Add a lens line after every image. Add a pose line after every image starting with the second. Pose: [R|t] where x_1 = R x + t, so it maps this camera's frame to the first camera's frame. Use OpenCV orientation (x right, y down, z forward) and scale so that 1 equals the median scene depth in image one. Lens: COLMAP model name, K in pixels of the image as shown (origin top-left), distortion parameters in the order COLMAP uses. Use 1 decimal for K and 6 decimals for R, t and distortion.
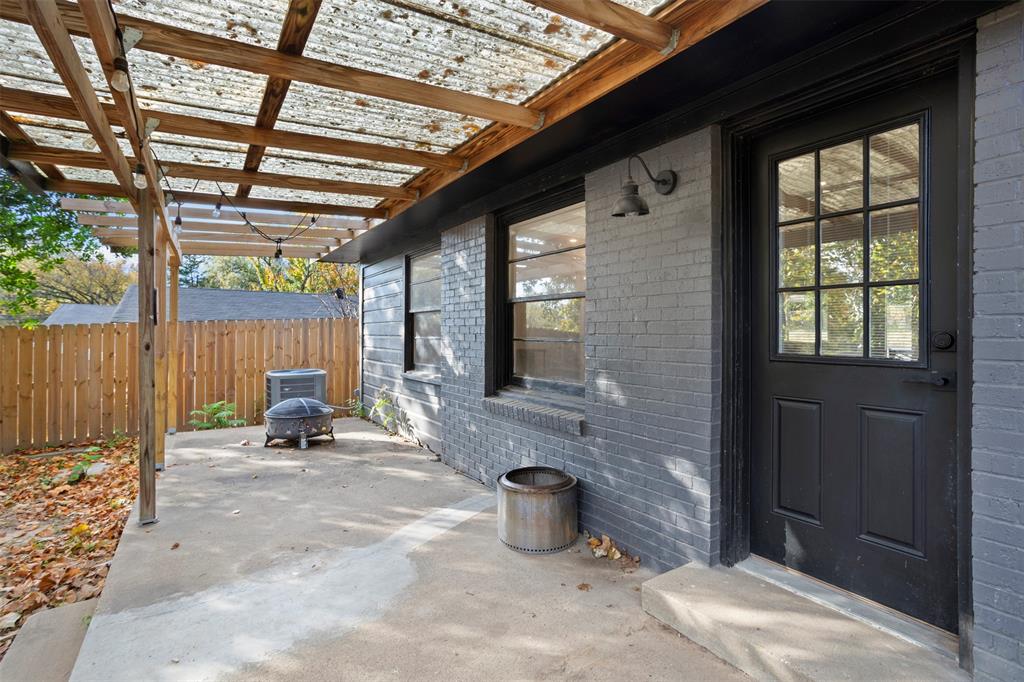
lens RADIAL K [[503.1, 0, 512.0], [0, 503.1, 334.9], [0, 0, 1]] dist [-0.022494, 0.000073]
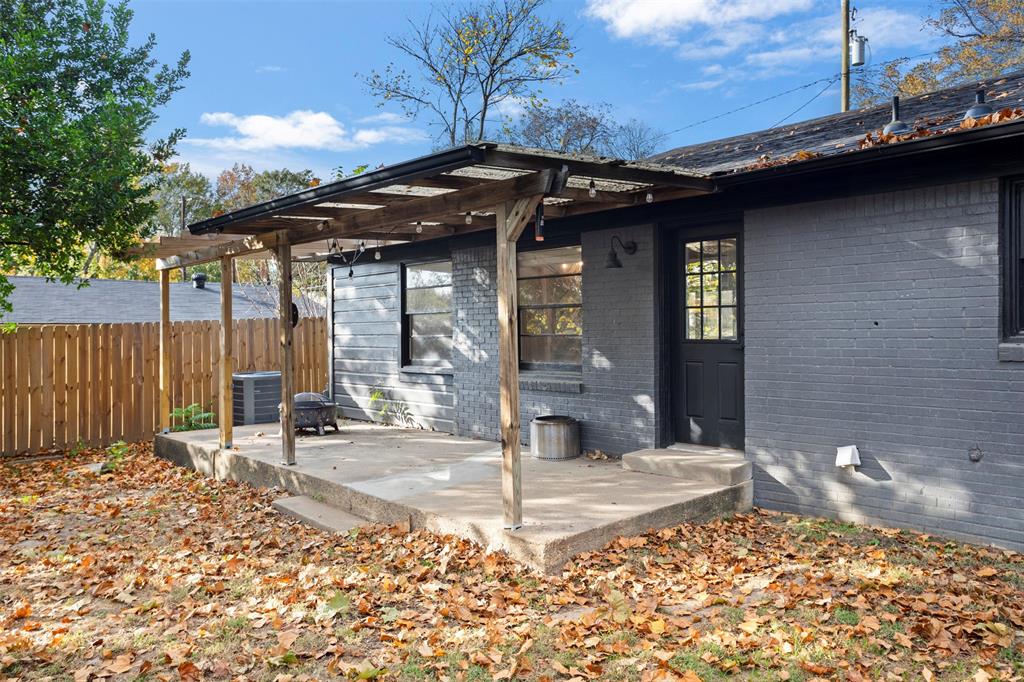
lens RADIAL K [[818.1, 0, 512.0], [0, 818.1, 341.0], [0, 0, 1]] dist [0.003871, 0.000691]
pose [[0.984655, -0.014211, 0.173932, -0.540300], [0.012911, 0.999880, 0.008607, 0.006144], [-0.174033, -0.006230, 0.984720, -1.574076]]
